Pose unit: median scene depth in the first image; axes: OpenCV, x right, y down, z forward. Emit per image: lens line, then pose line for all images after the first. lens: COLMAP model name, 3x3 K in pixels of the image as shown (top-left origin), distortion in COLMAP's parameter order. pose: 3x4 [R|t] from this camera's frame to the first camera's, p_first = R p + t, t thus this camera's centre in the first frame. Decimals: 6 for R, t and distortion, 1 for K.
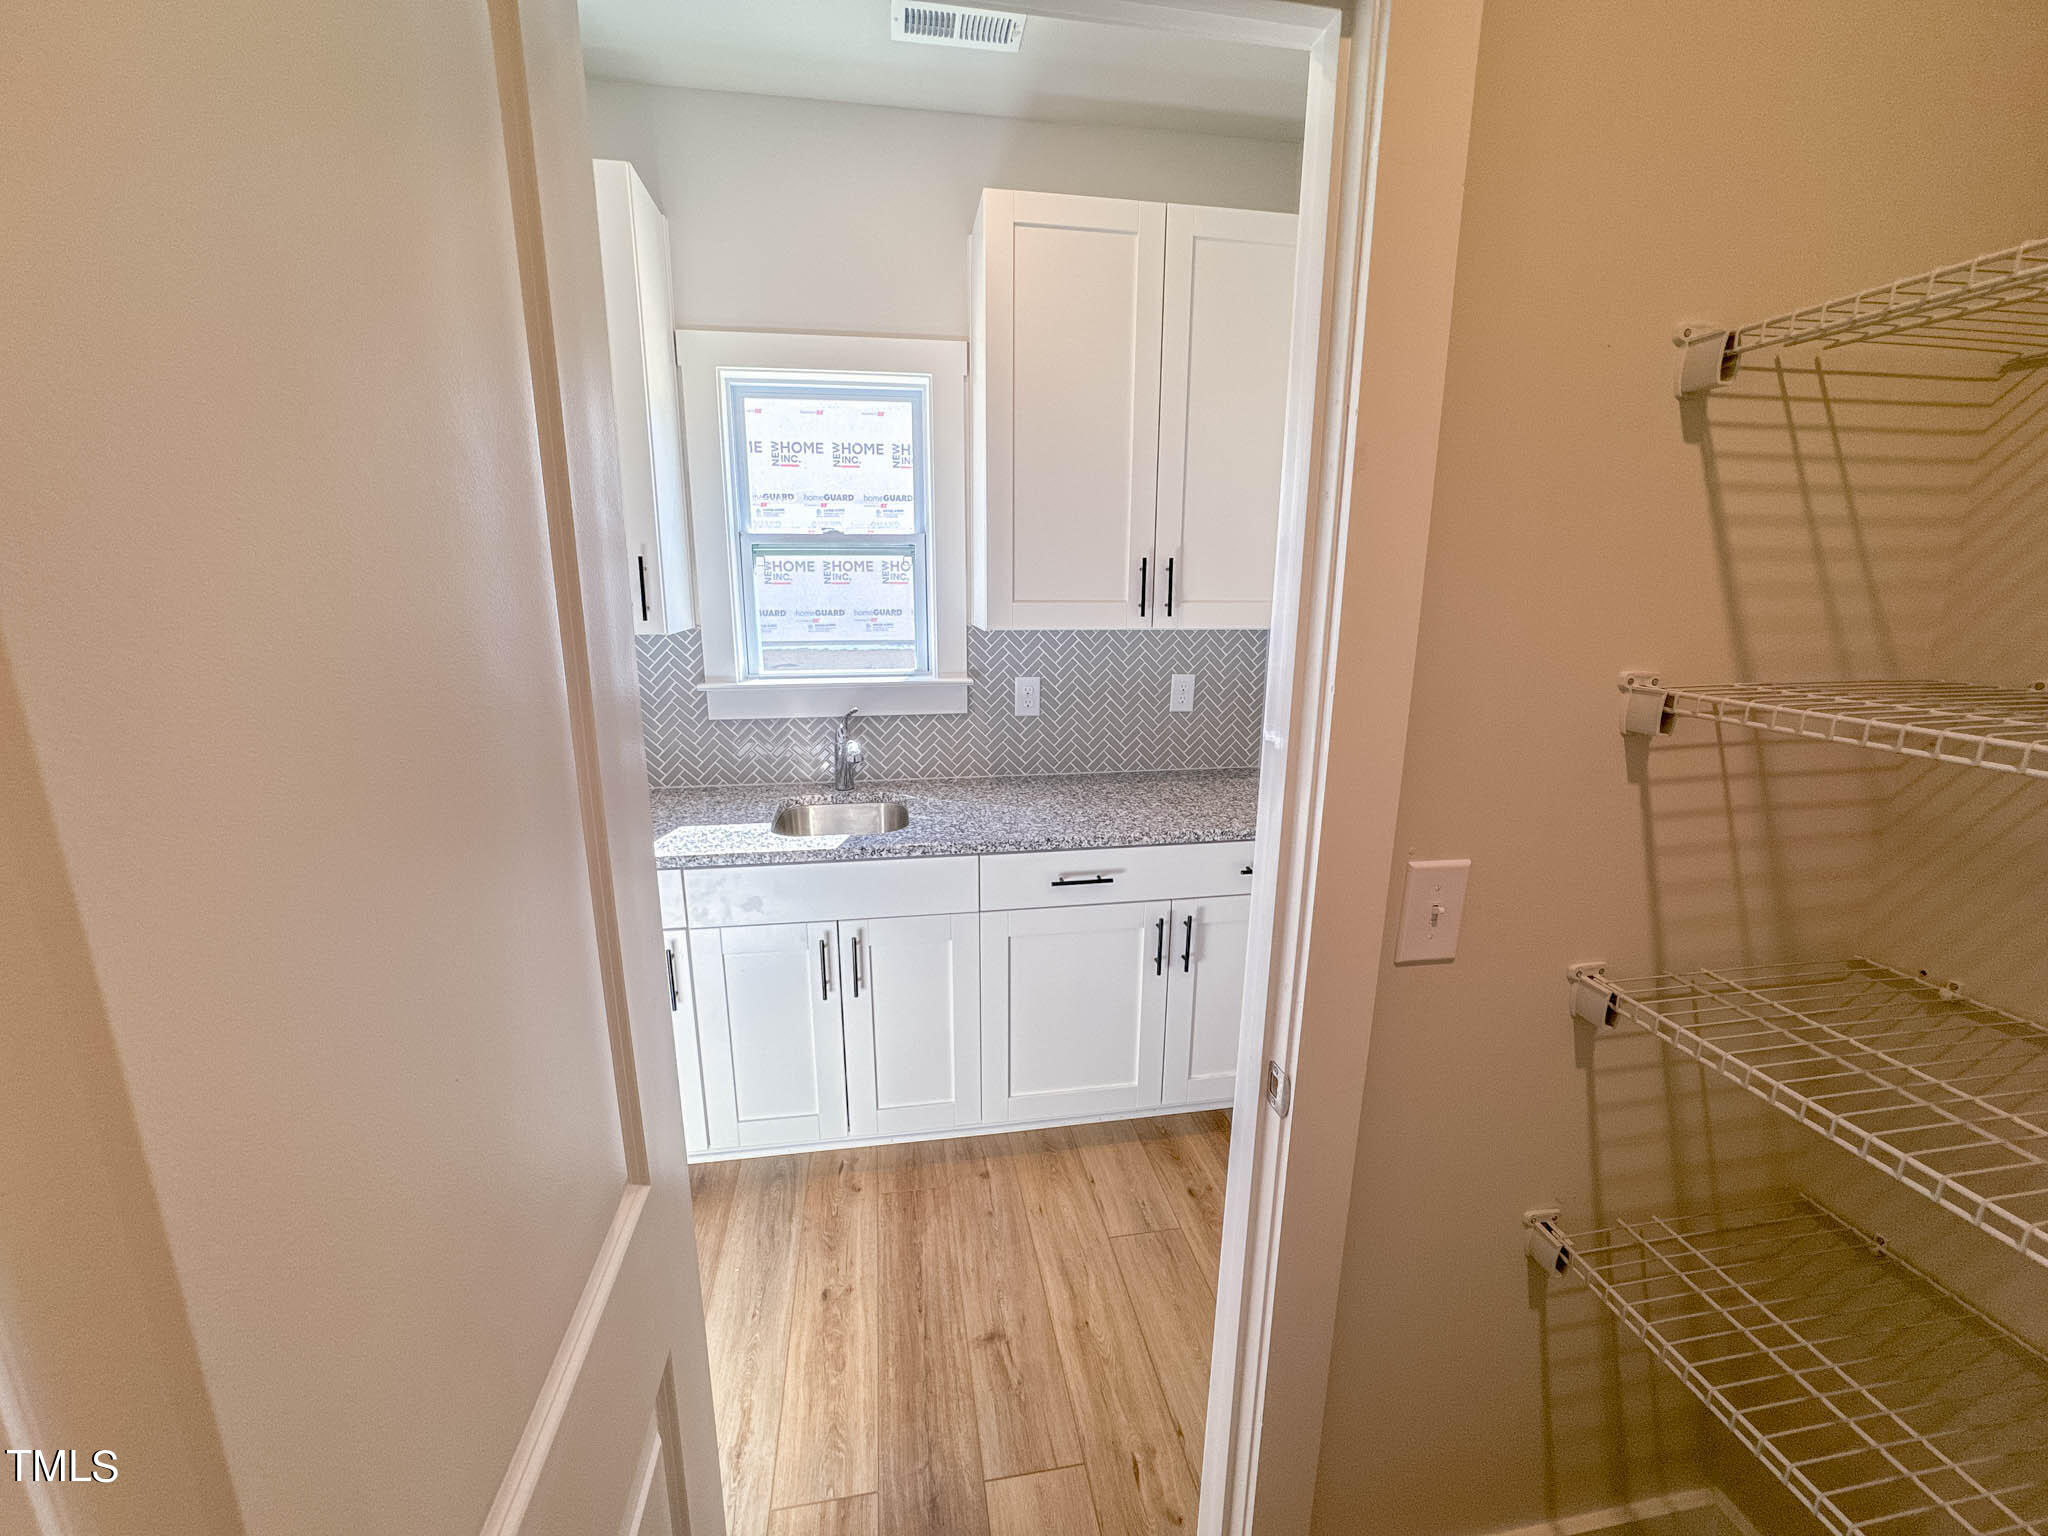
lens RADIAL K [[830.7, 0, 1018.6], [0, 830.7, 766.4], [0, 0, 1]] dist [-0.030757, 0.013063]
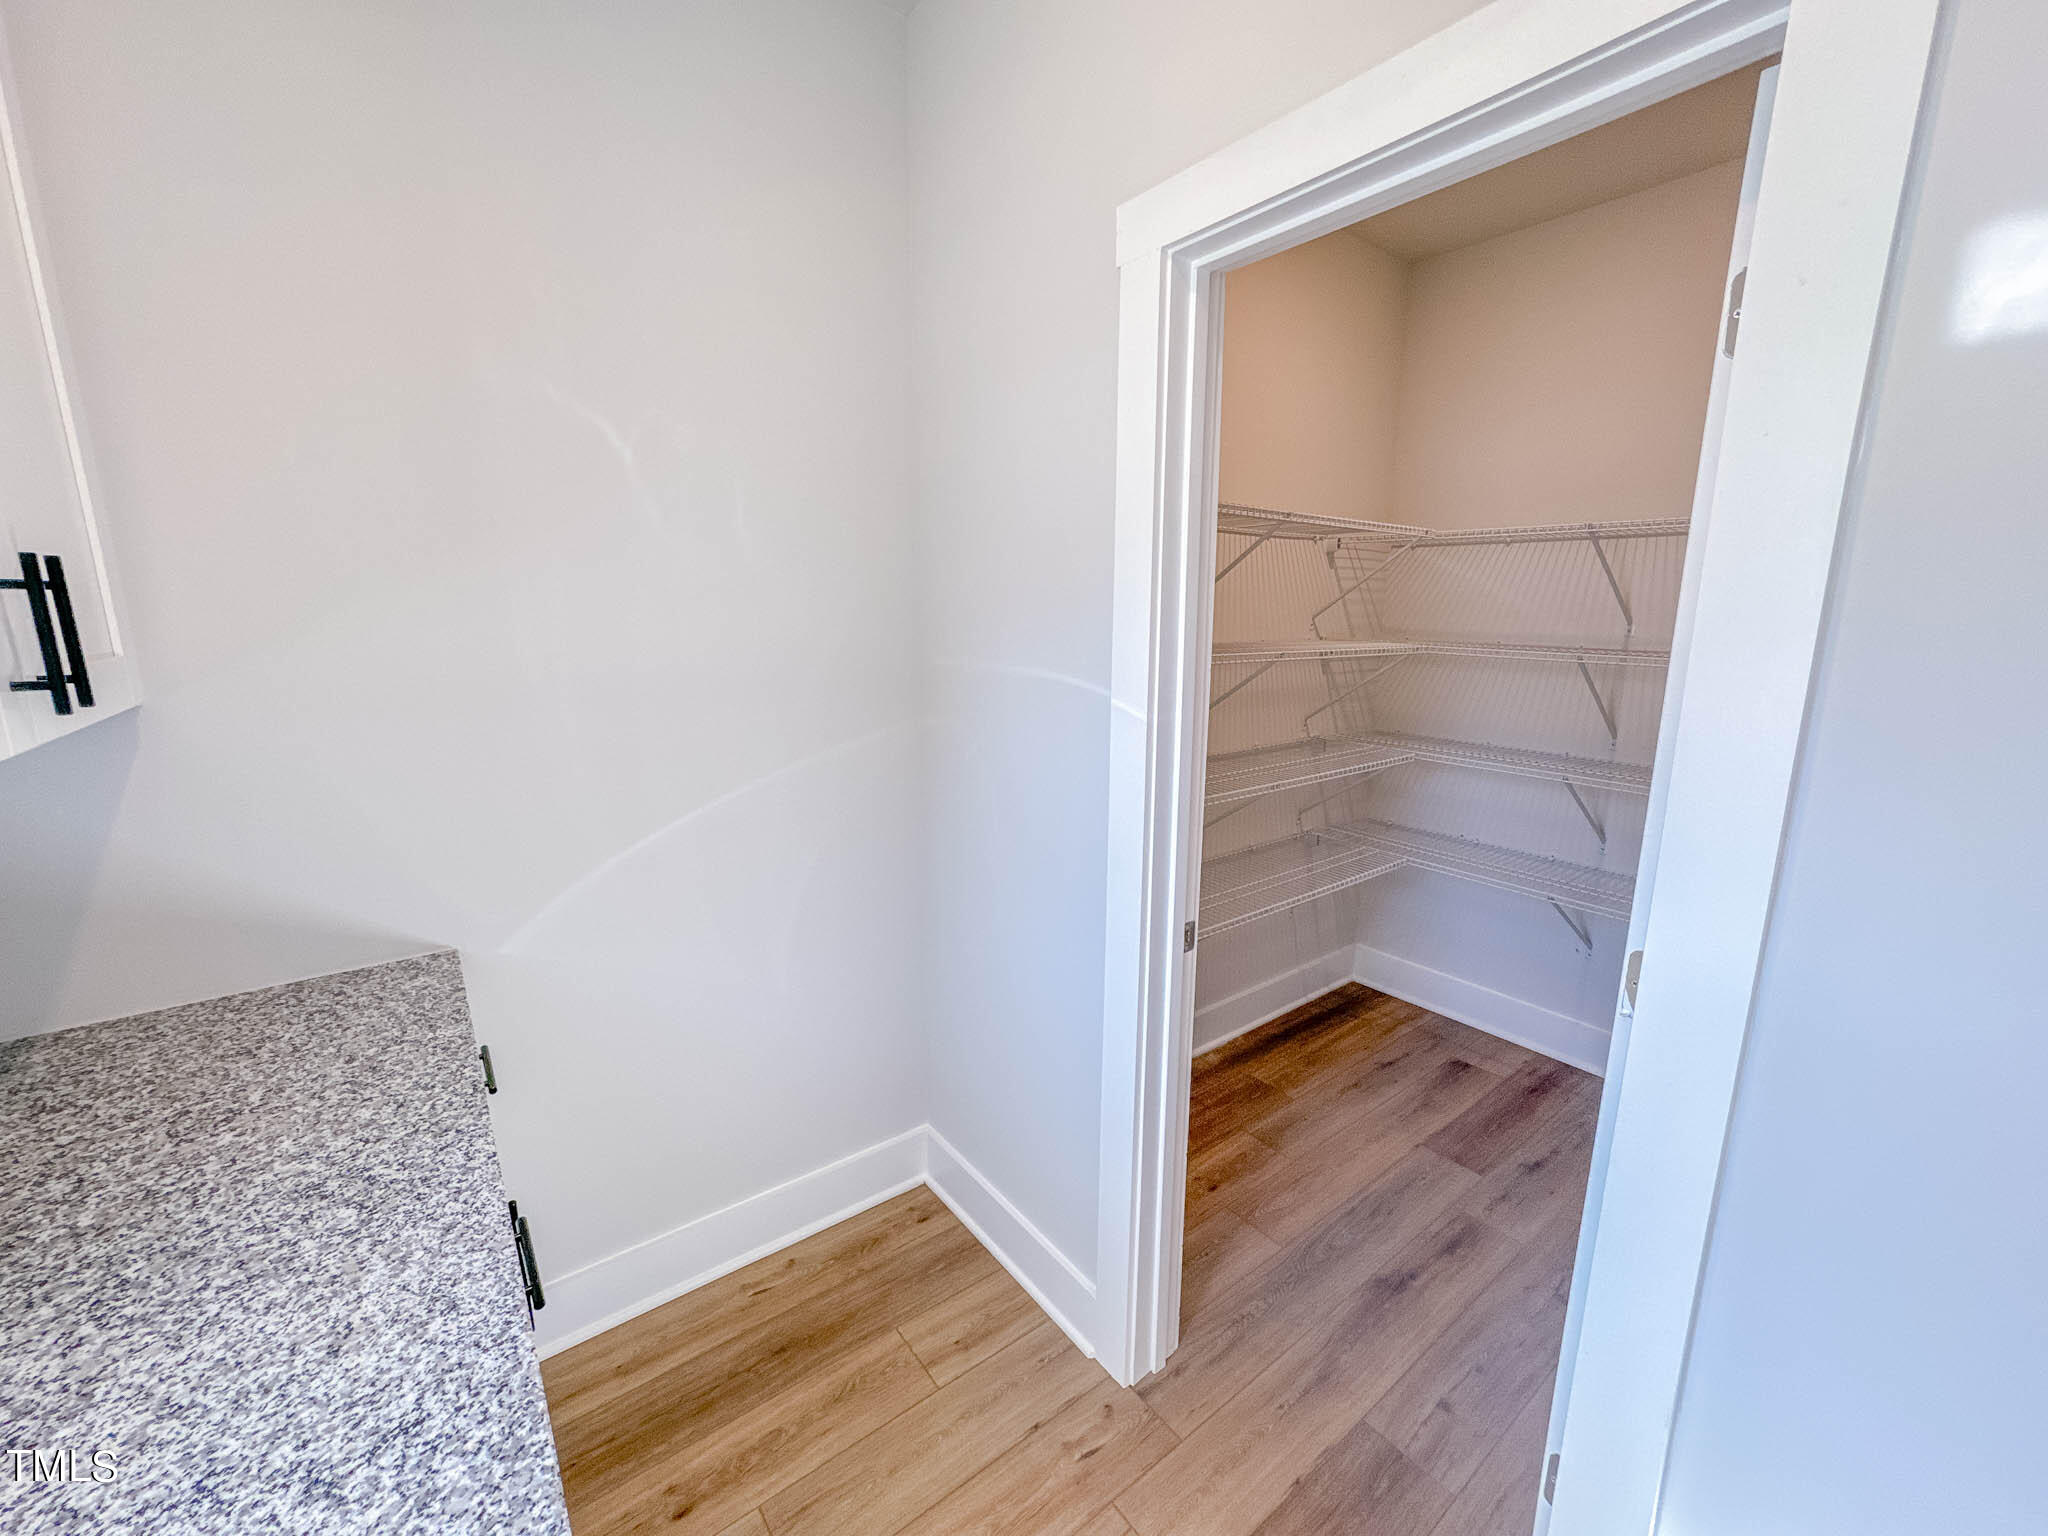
lens RADIAL K [[830.7, 0, 1029.1], [0, 830.7, 770.9], [0, 0, 1]] dist [-0.030757, 0.013063]
pose [[-0.465854, -0.181675, 0.866011, -0.386136], [0.190102, 0.935295, 0.298471, -0.193929], [-0.864200, 0.303674, -0.401174, 0.828001]]
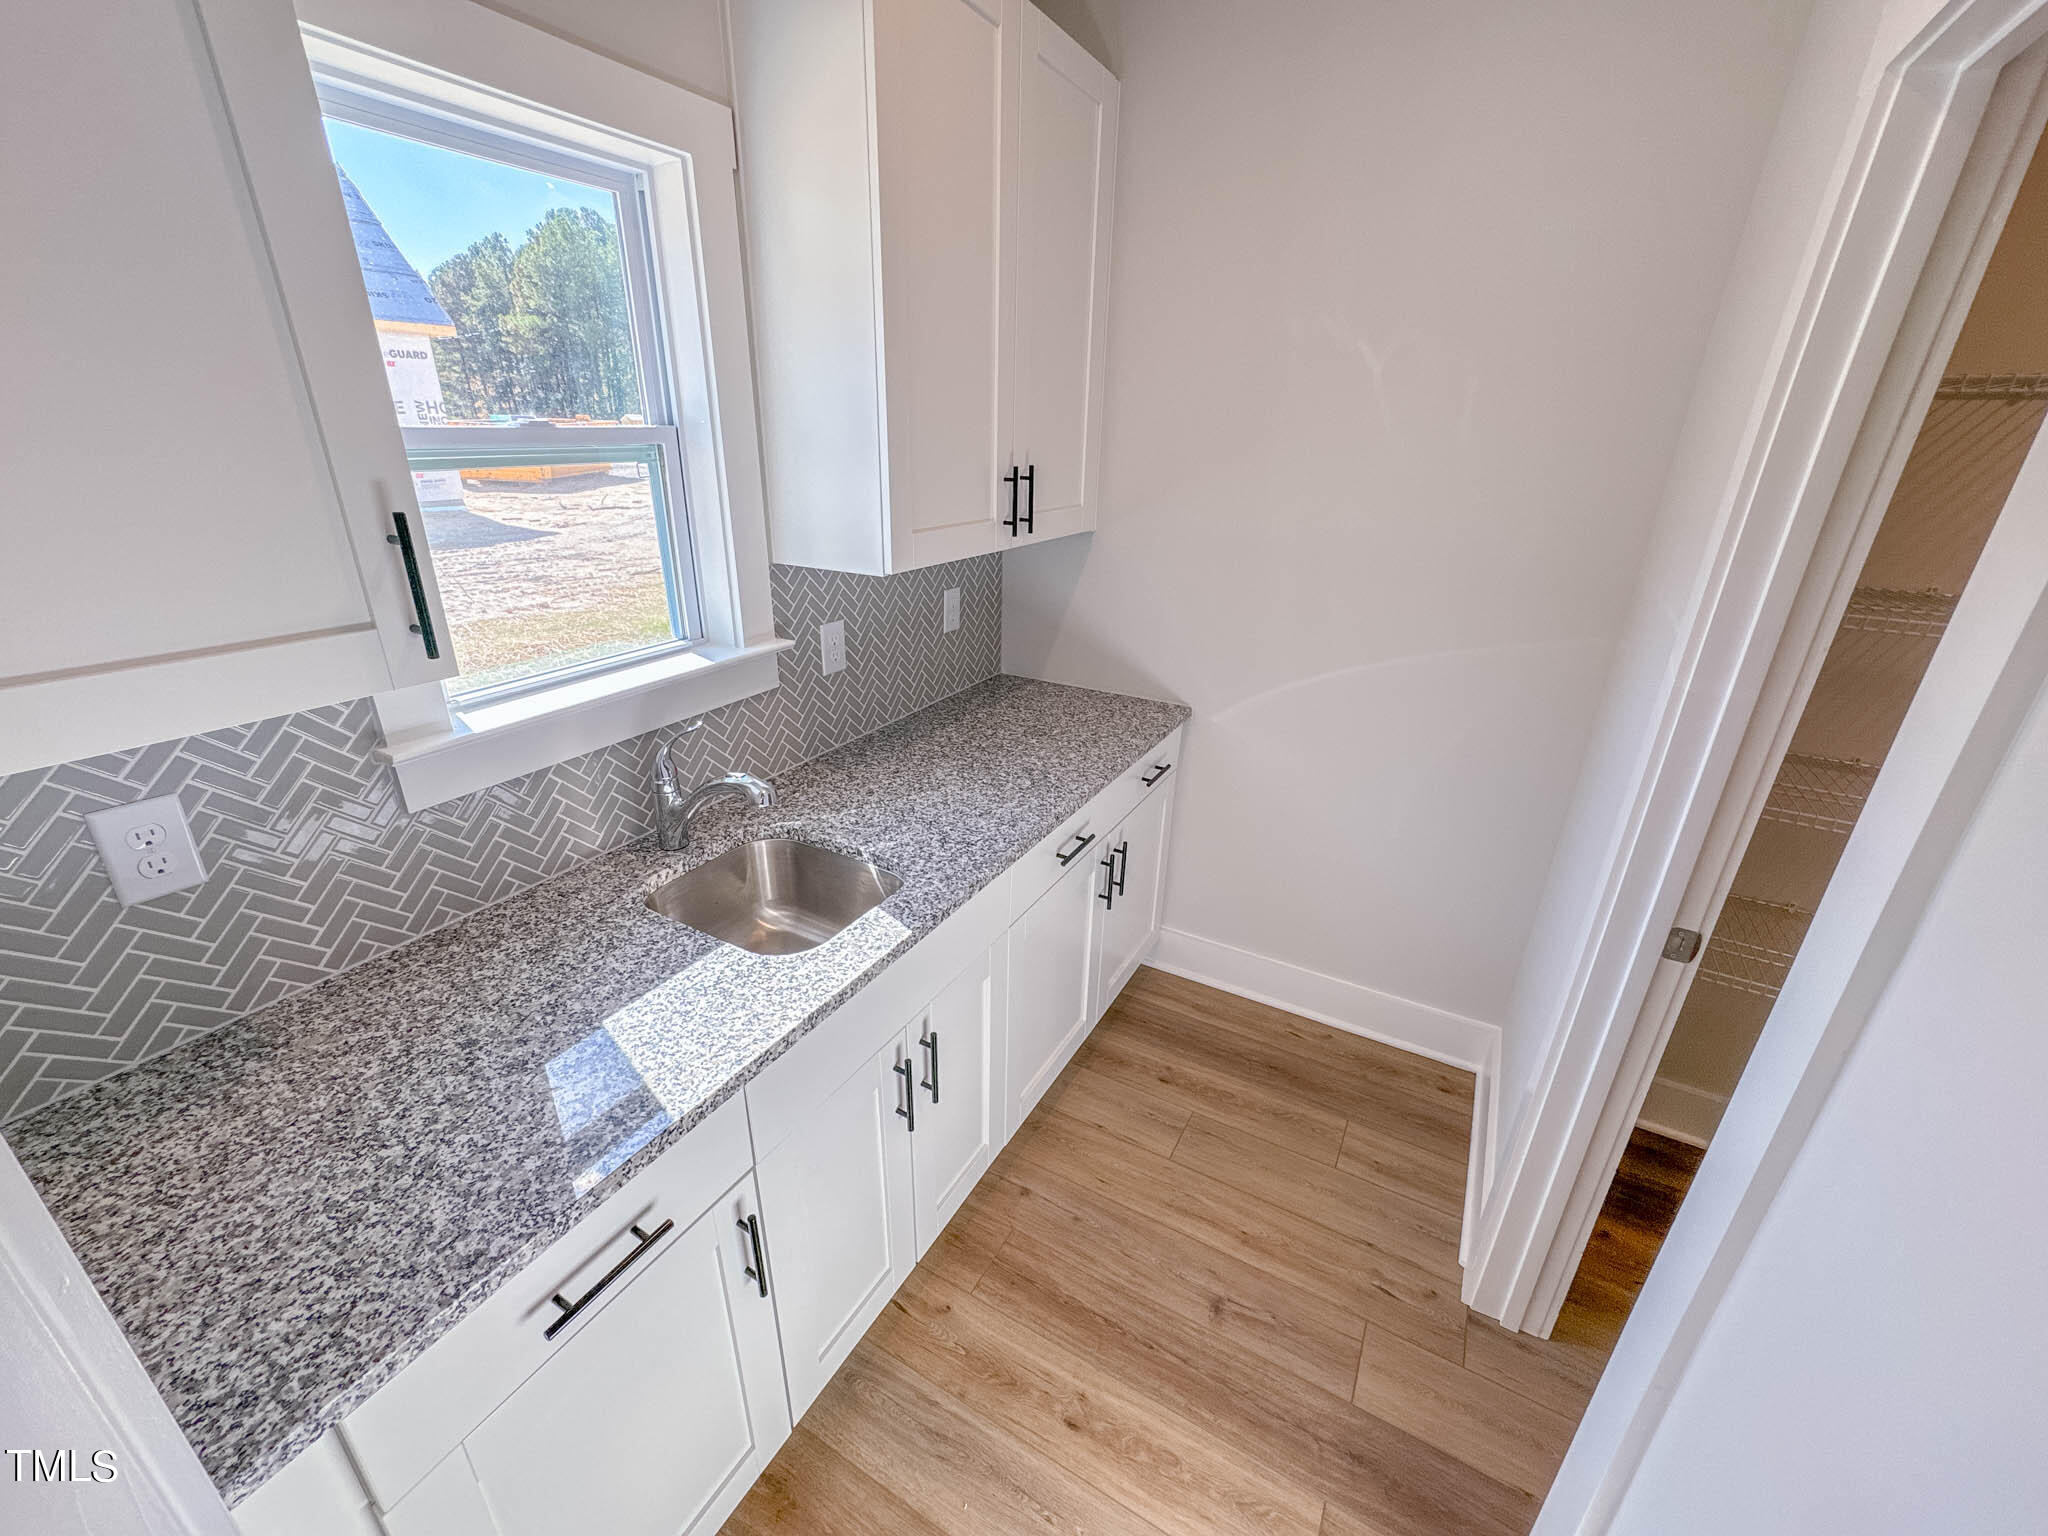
lens RADIAL K [[830.7, 0, 1020.6], [0, 830.7, 769.3], [0, 0, 1]] dist [-0.030757, 0.013063]
pose [[0.629660, -0.290610, 0.720468, -0.568206], [0.153943, 0.955682, 0.250947, -0.174513], [-0.761466, -0.047100, 0.646492, 0.452081]]
